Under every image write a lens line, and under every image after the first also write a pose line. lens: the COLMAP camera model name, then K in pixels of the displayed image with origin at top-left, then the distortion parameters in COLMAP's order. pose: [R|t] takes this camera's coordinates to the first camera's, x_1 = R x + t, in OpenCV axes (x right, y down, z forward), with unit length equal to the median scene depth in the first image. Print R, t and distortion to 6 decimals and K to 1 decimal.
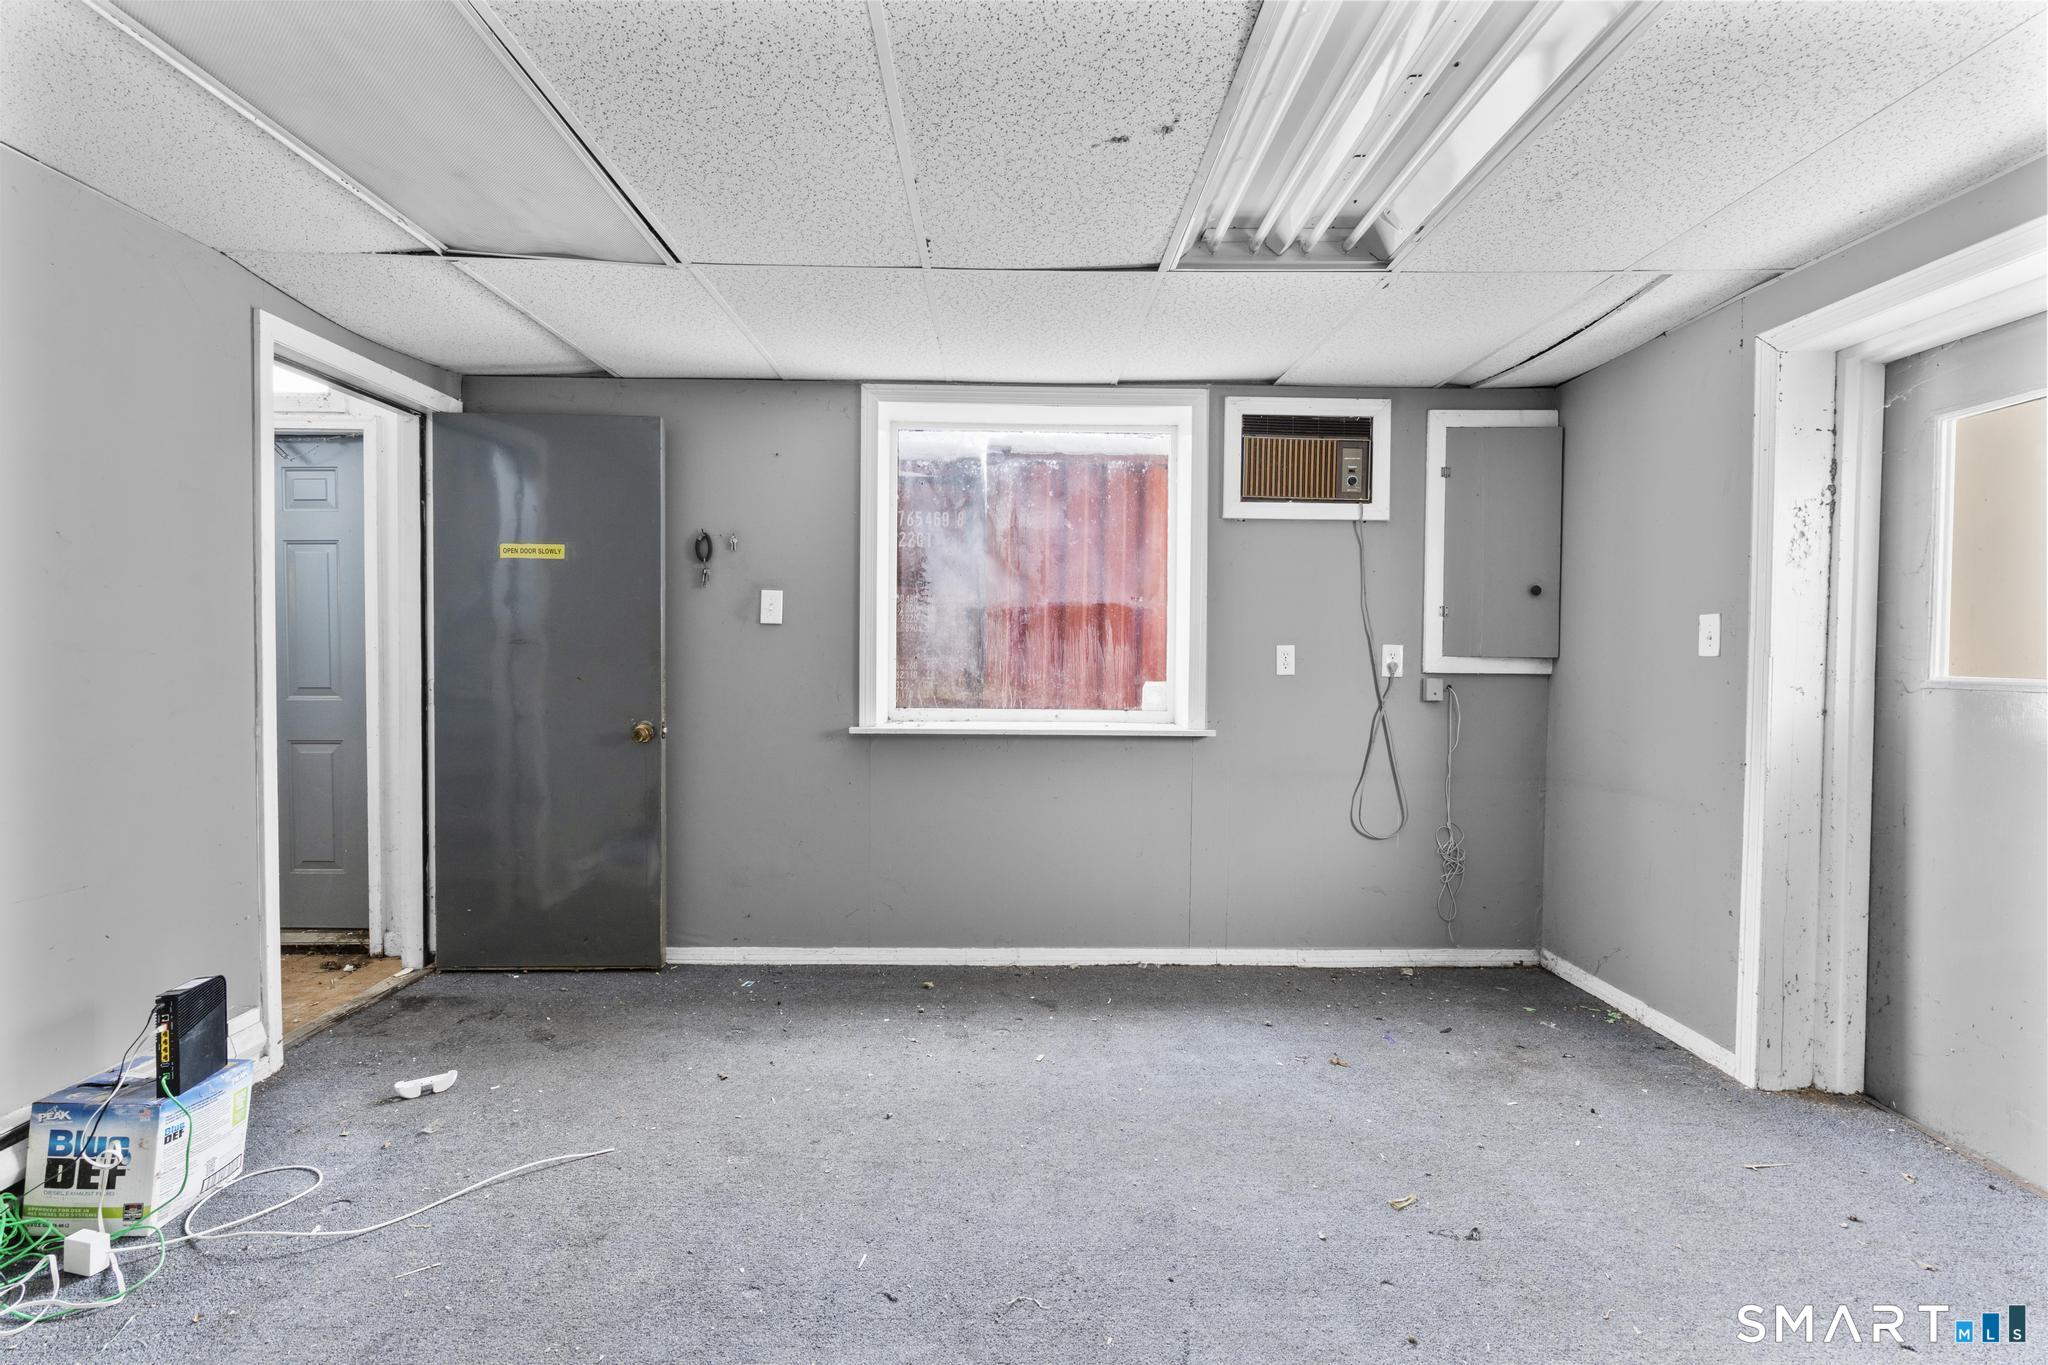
lens RADIAL K [[927.6, 0, 1026.6], [0, 927.6, 672.0], [0, 0, 1]] dist [-0.008172, 0.002595]
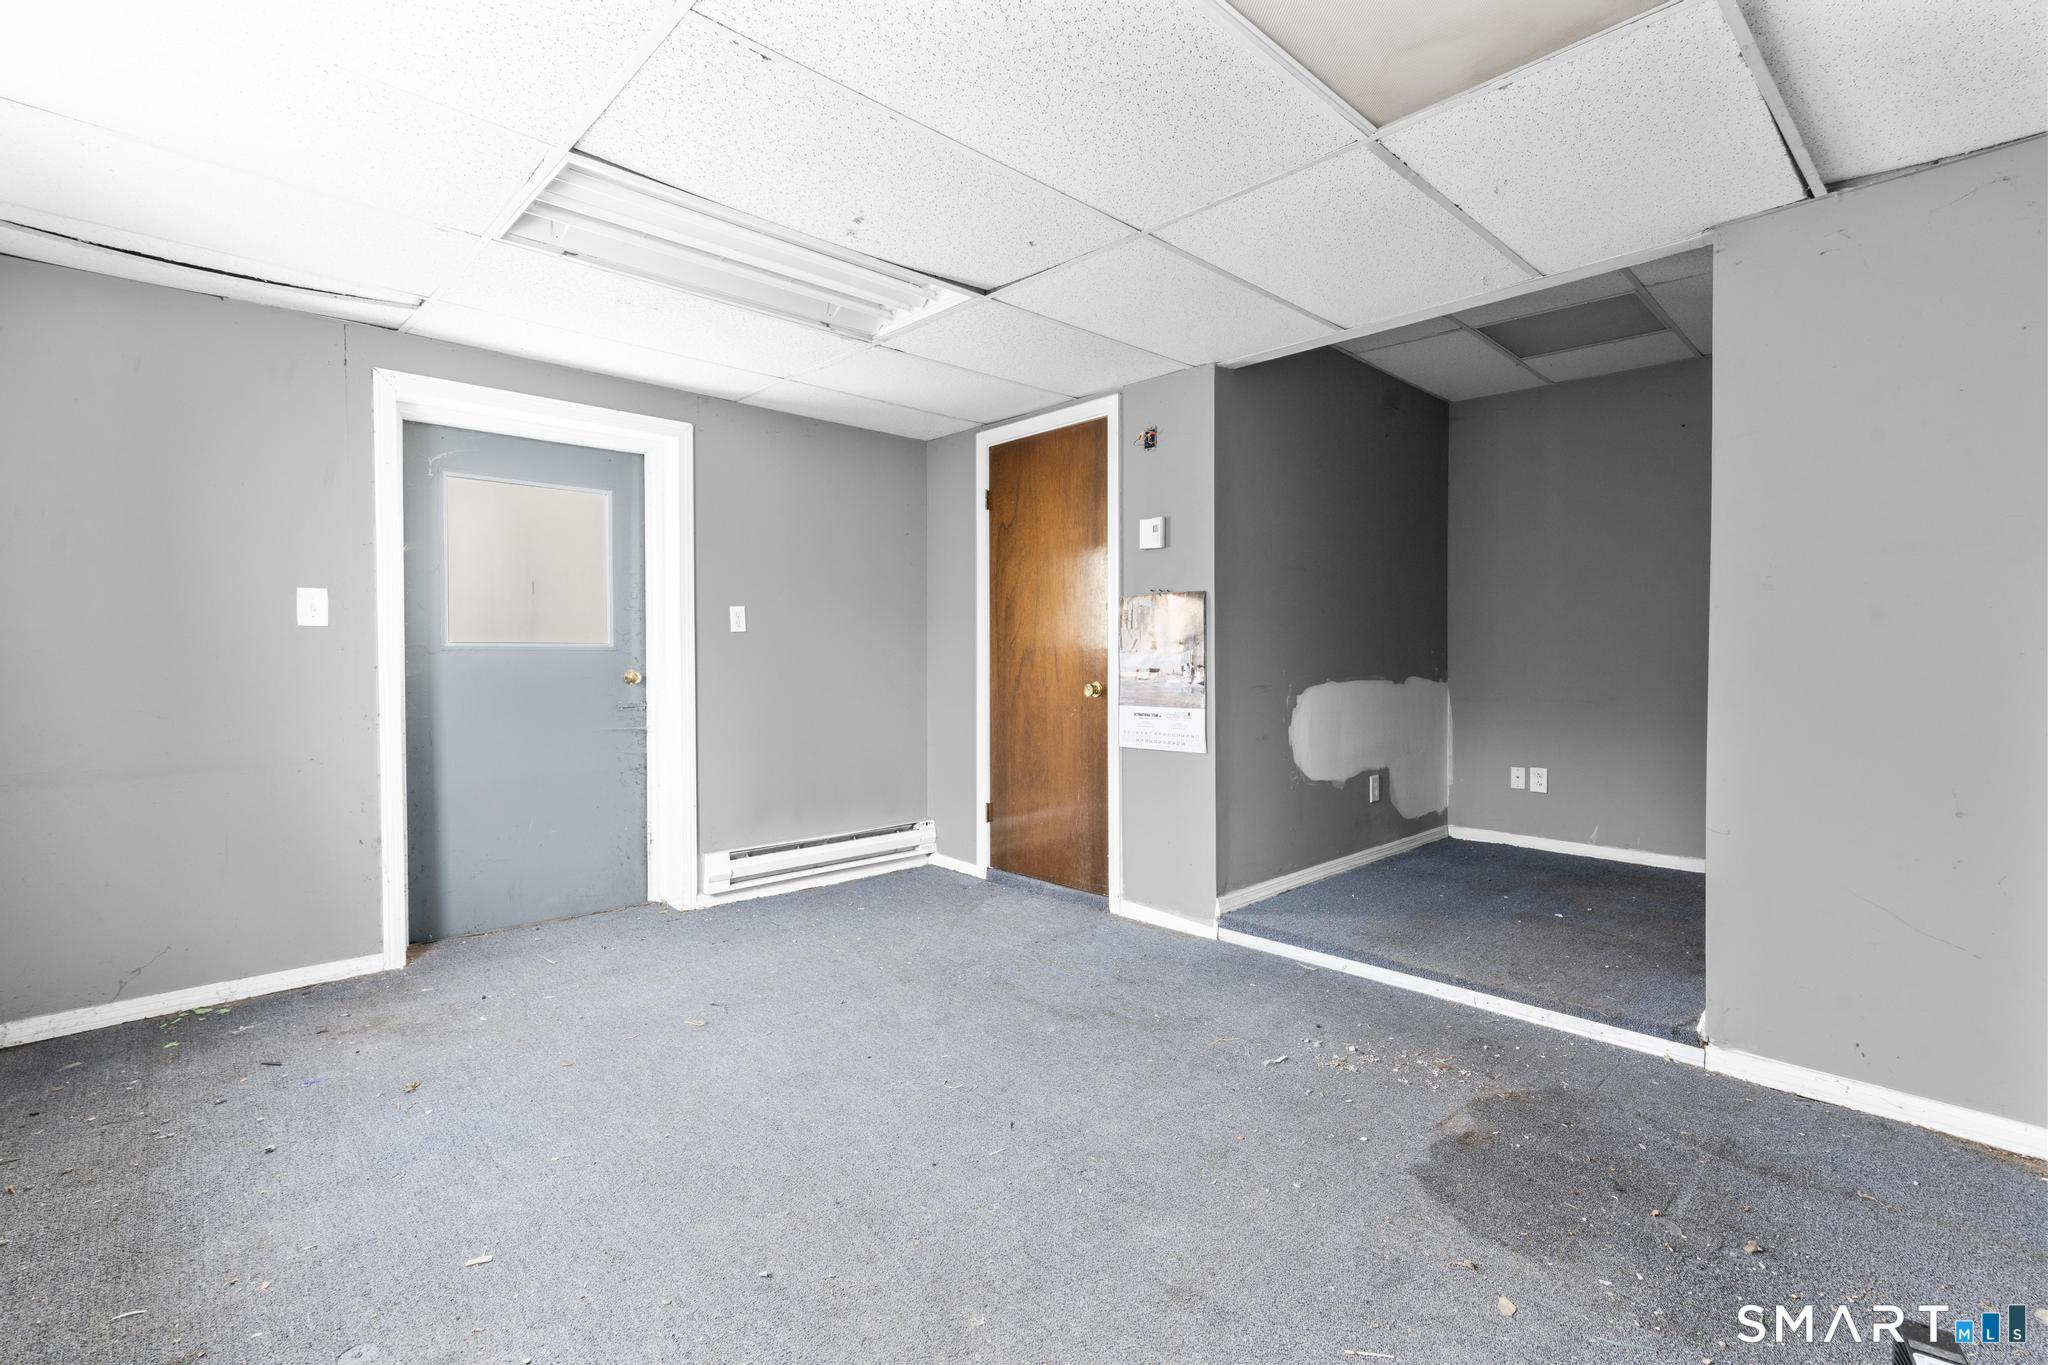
lens RADIAL K [[927.6, 0, 1023.5], [0, 927.6, 678.0], [0, 0, 1]] dist [-0.008172, 0.002595]
pose [[-0.676815, -0.025847, 0.735700, -0.671295], [0.009470, 0.998995, 0.043810, 0.004324], [-0.736093, 0.036618, -0.675890, 1.131524]]
